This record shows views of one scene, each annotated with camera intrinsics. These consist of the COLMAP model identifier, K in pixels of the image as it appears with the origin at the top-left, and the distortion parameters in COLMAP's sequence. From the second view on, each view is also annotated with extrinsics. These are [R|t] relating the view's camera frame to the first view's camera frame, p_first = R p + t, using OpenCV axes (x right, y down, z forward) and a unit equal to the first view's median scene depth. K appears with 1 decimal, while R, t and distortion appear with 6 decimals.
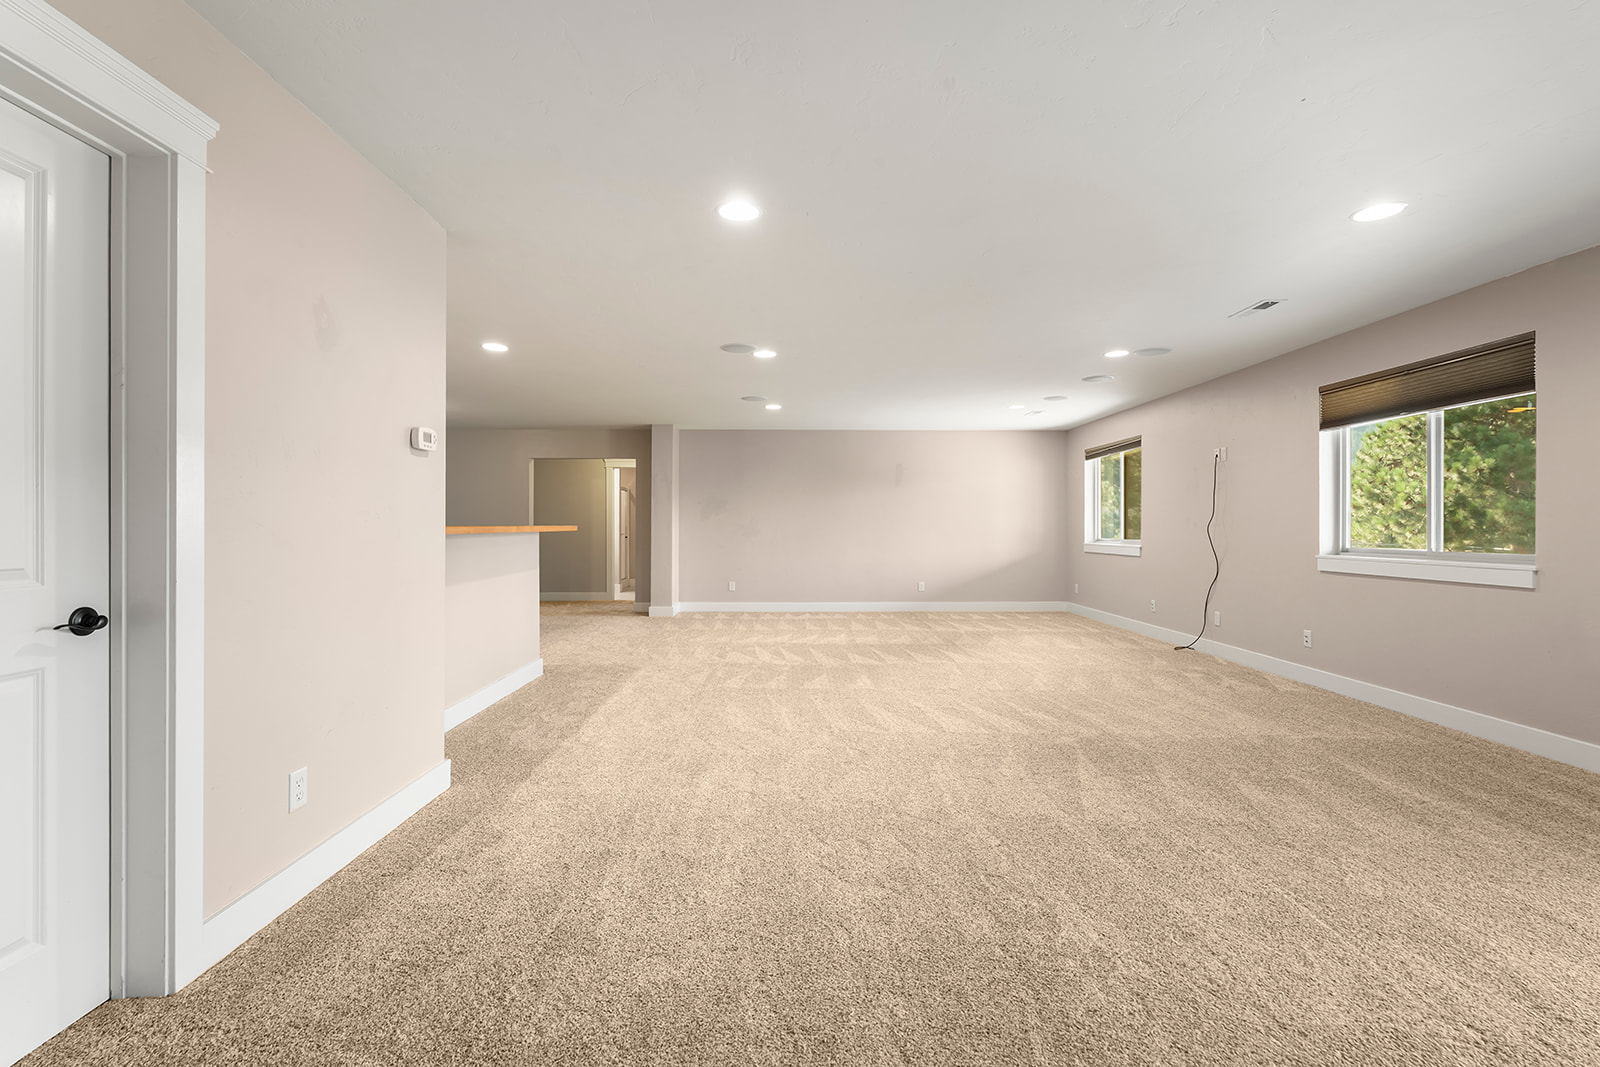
lens RADIAL K [[733.3, 0, 798.1], [0, 733.3, 529.6], [0, 0, 1]] dist [0.001130, 0.000210]
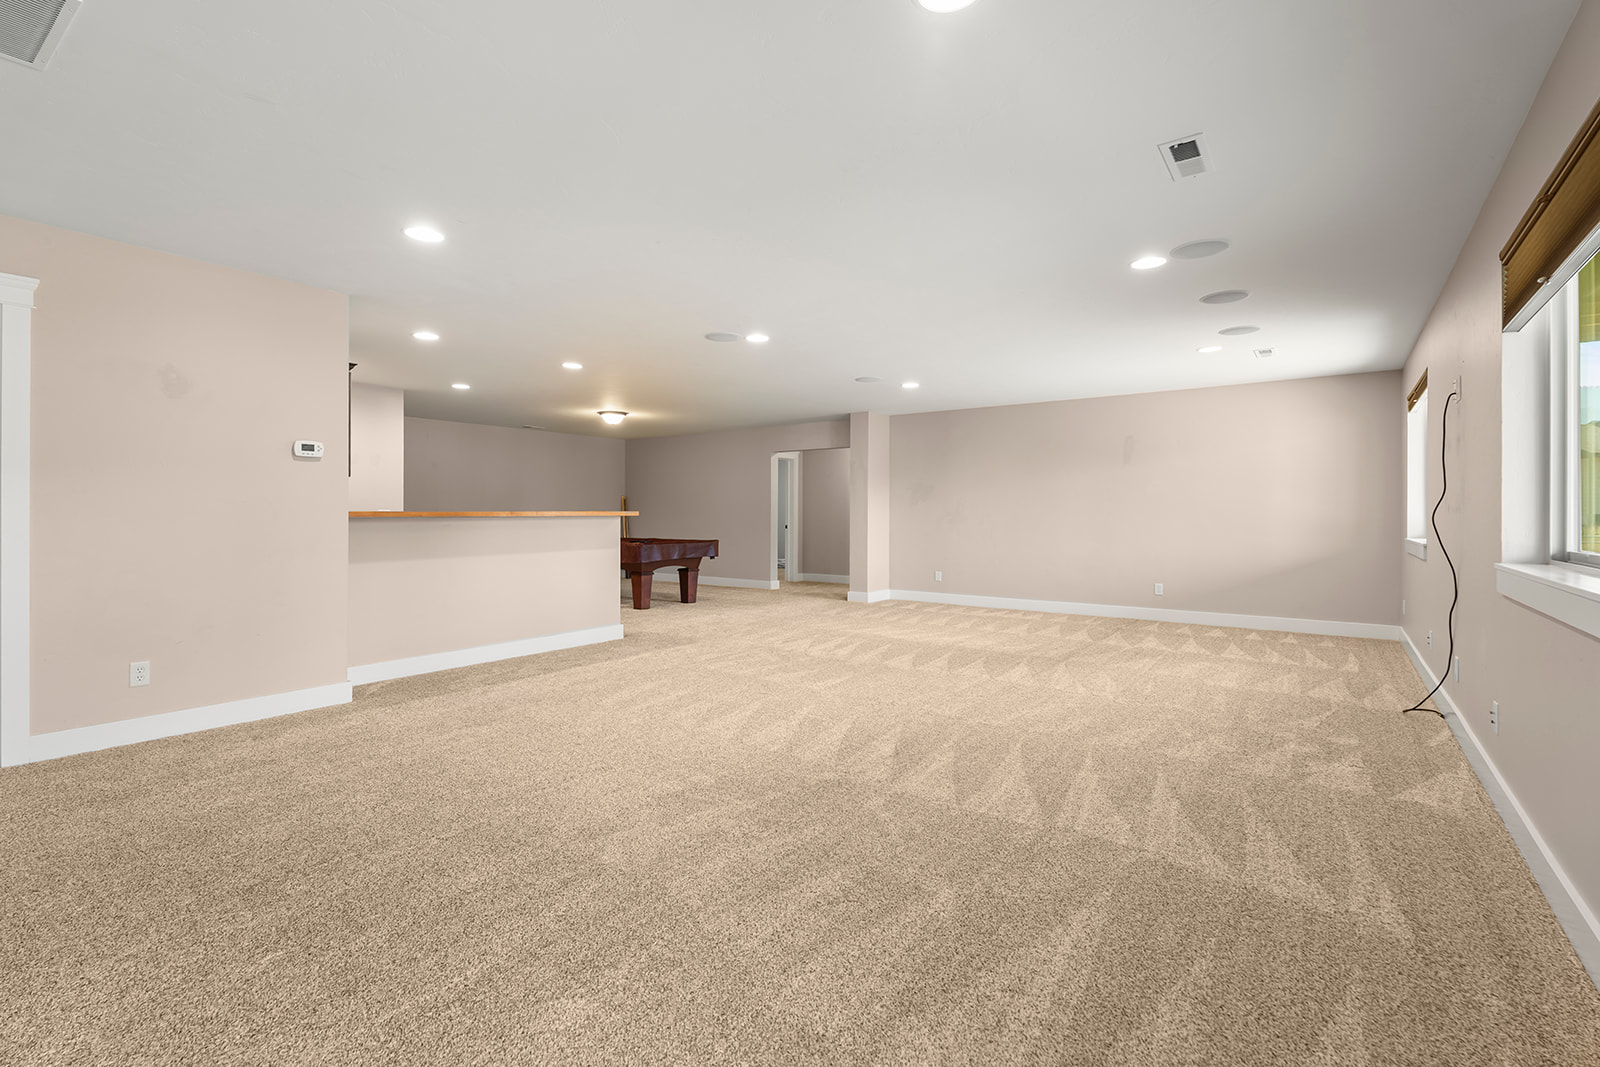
lens RADIAL K [[720.9, 0, 777.8], [0, 720.9, 515.2], [0, 0, 1]] dist [0.000537, -0.000263]
pose [[0.795362, 0.000111, -0.606135, 0.566945], [-0.002666, 0.999991, -0.003314, 0.003296], [0.606129, 0.004252, 0.795355, 0.240899]]
